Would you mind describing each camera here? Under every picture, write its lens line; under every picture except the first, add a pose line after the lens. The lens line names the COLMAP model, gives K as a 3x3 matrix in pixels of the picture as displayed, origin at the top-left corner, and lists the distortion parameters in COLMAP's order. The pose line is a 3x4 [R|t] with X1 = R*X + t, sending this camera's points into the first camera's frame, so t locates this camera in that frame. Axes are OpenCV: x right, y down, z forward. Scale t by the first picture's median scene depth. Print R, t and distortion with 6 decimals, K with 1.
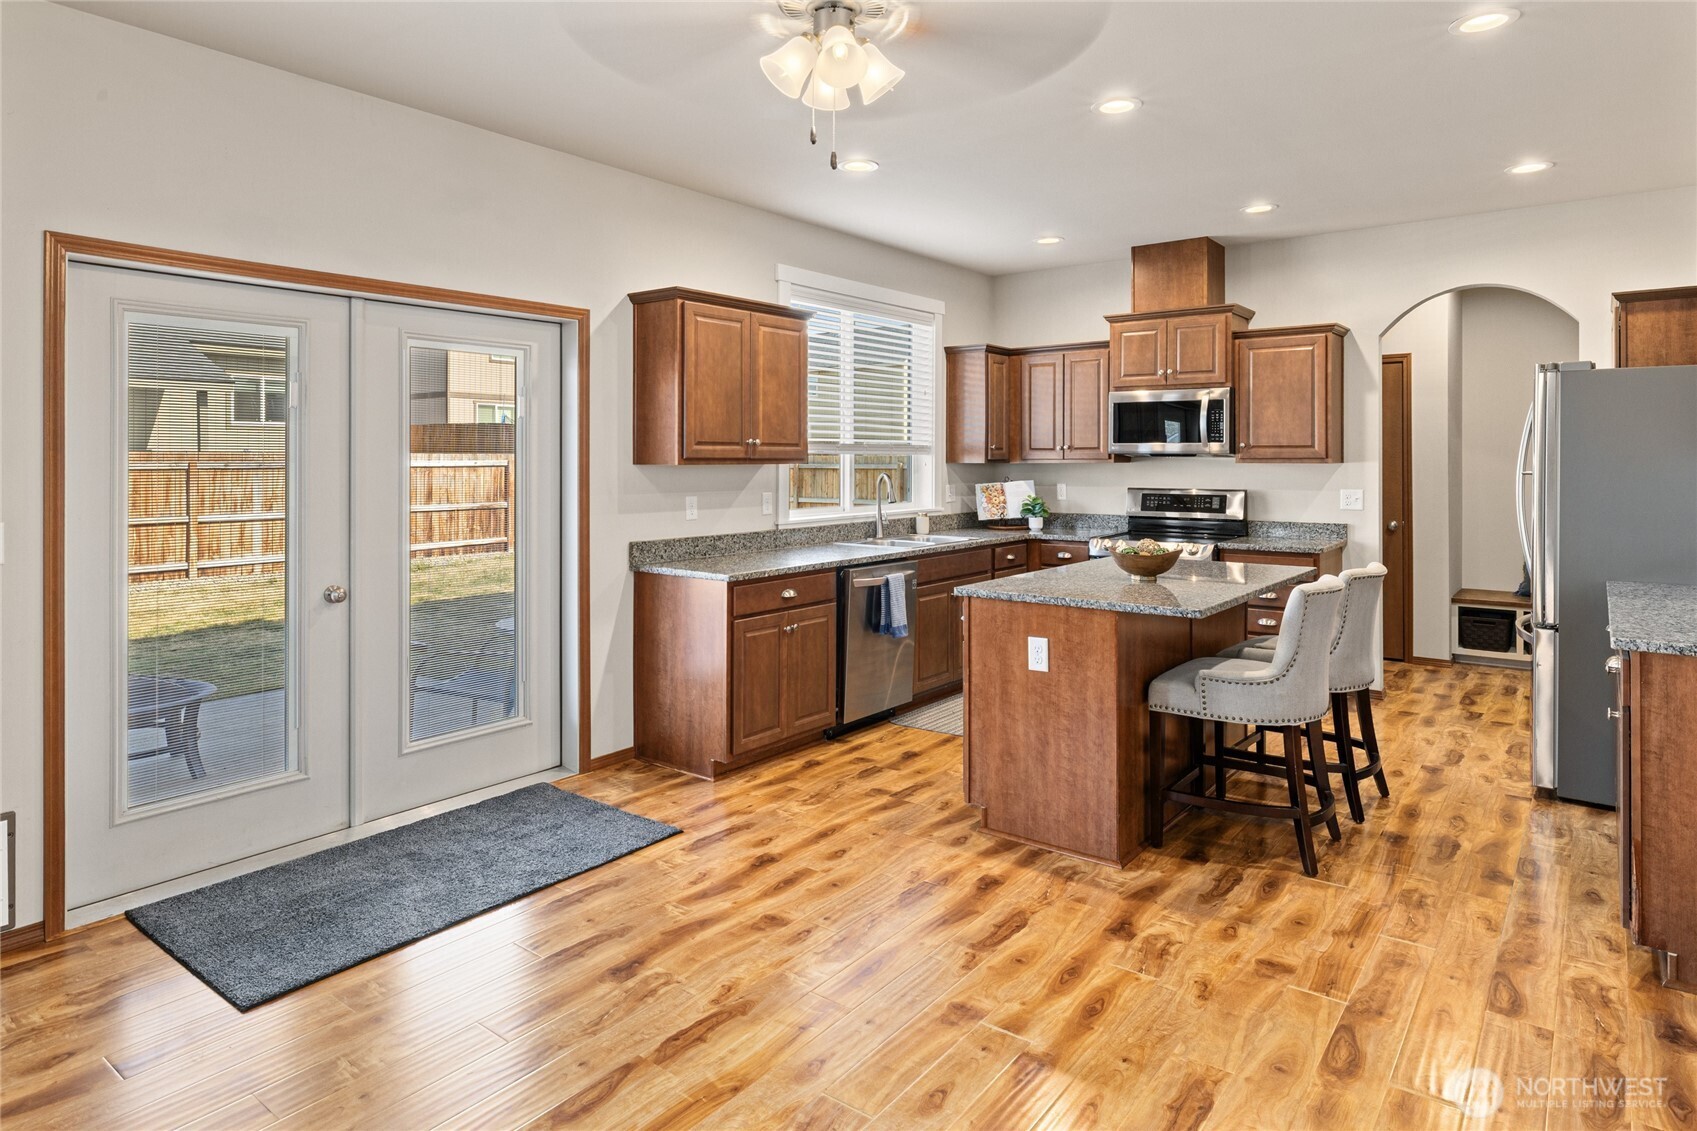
lens RADIAL K [[986.2, 0, 855.0], [0, 986.2, 461.3], [0, 0, 1]] dist [-0.001976, 0.000794]
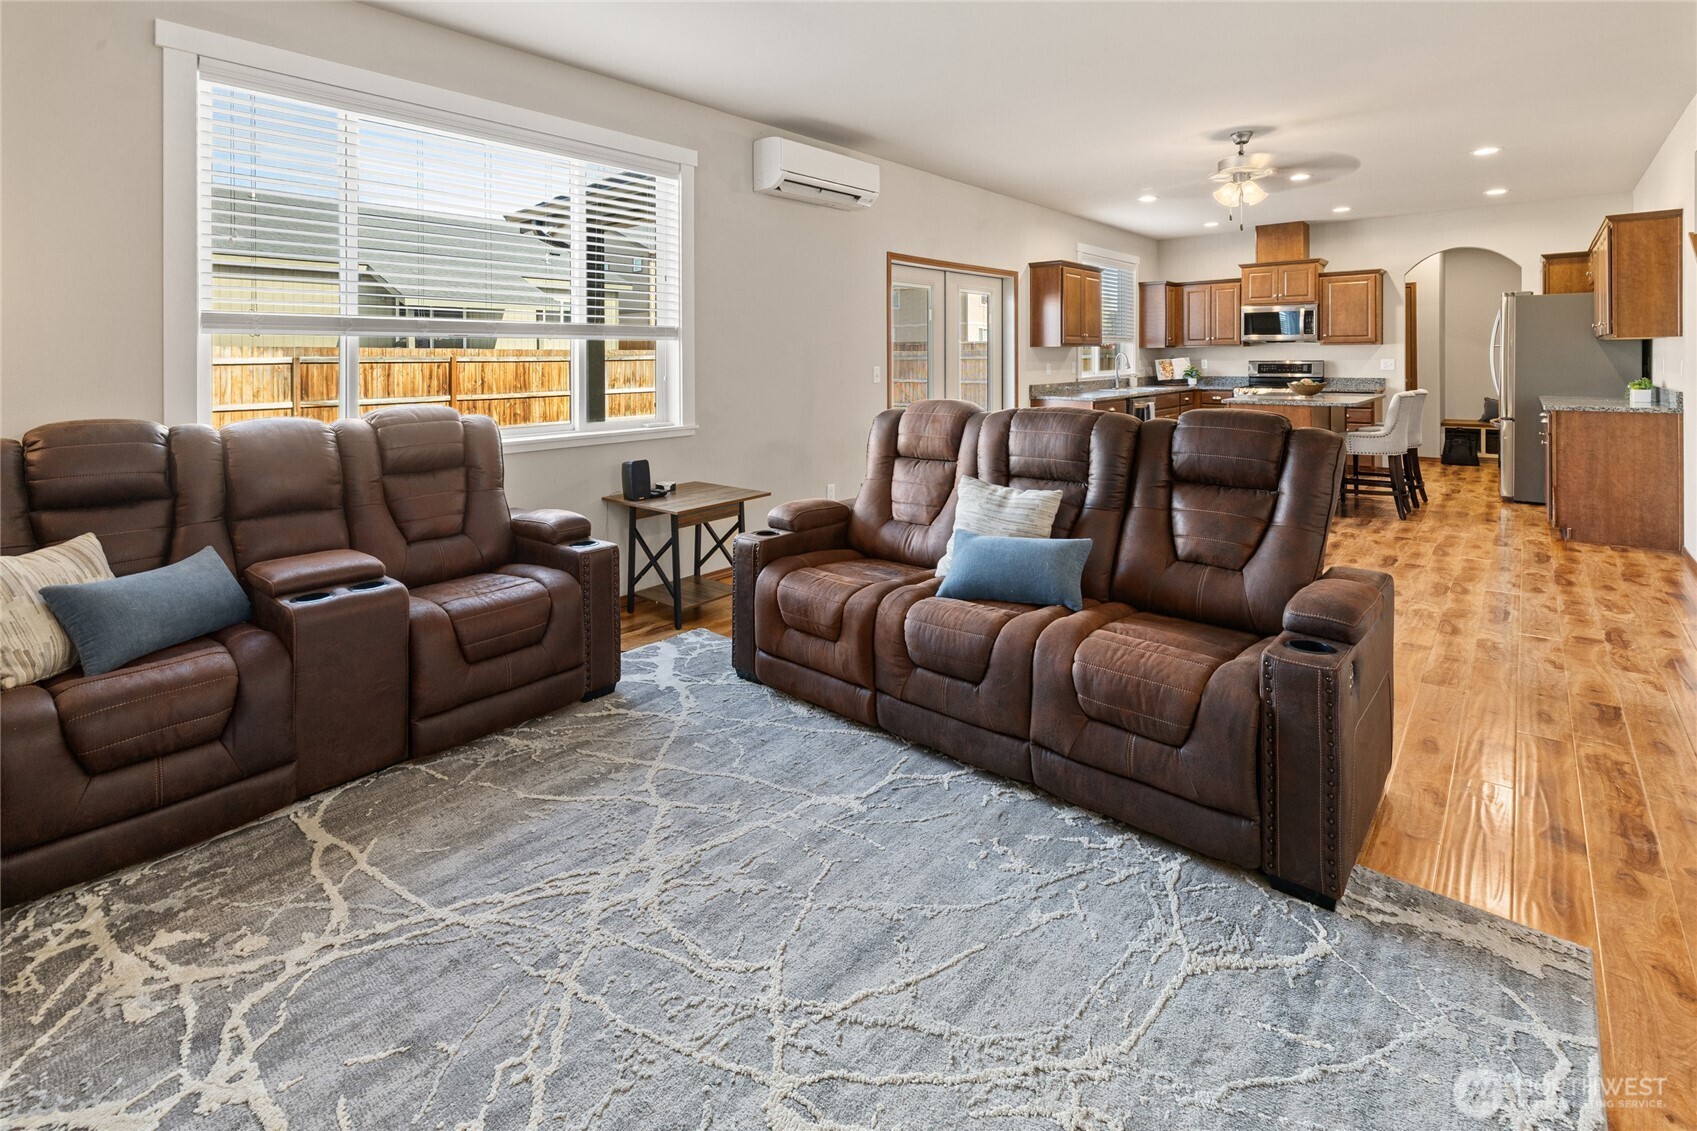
lens RADIAL K [[783.6, 0, 843.8], [0, 783.6, 365.1], [0, 0, 1]] dist [0.002408, 0.000554]
pose [[0.997932, -0.007034, -0.063891, -0.518722], [0.007511, 0.999946, 0.007221, 0.027333], [0.063837, -0.007686, 0.997931, -0.651526]]
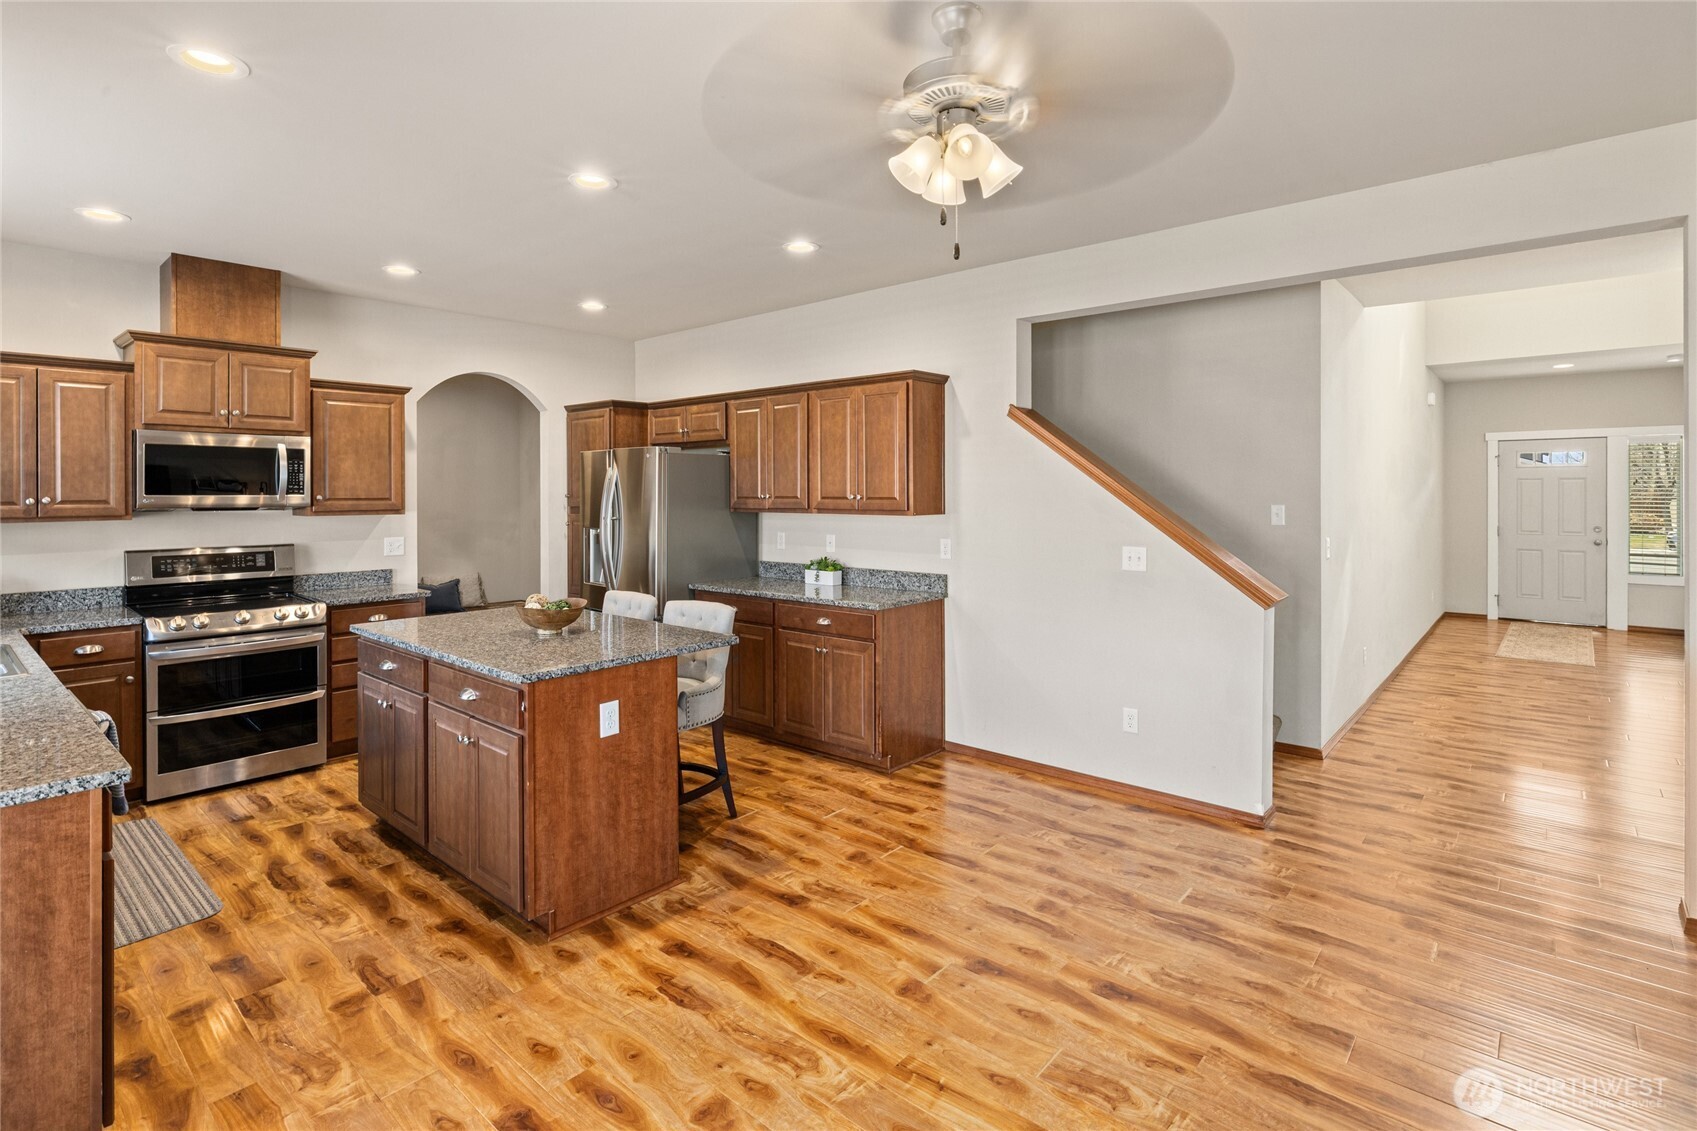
lens RADIAL K [[820.5, 0, 841.9], [0, 820.5, 497.2], [0, 0, 1]] dist [-0.003248, -0.000649]
pose [[0.065818, -0.005393, 0.997817, -0.485890], [0.006236, 0.999968, 0.004993, -0.022850], [-0.997812, 0.005894, 0.065850, 0.560336]]
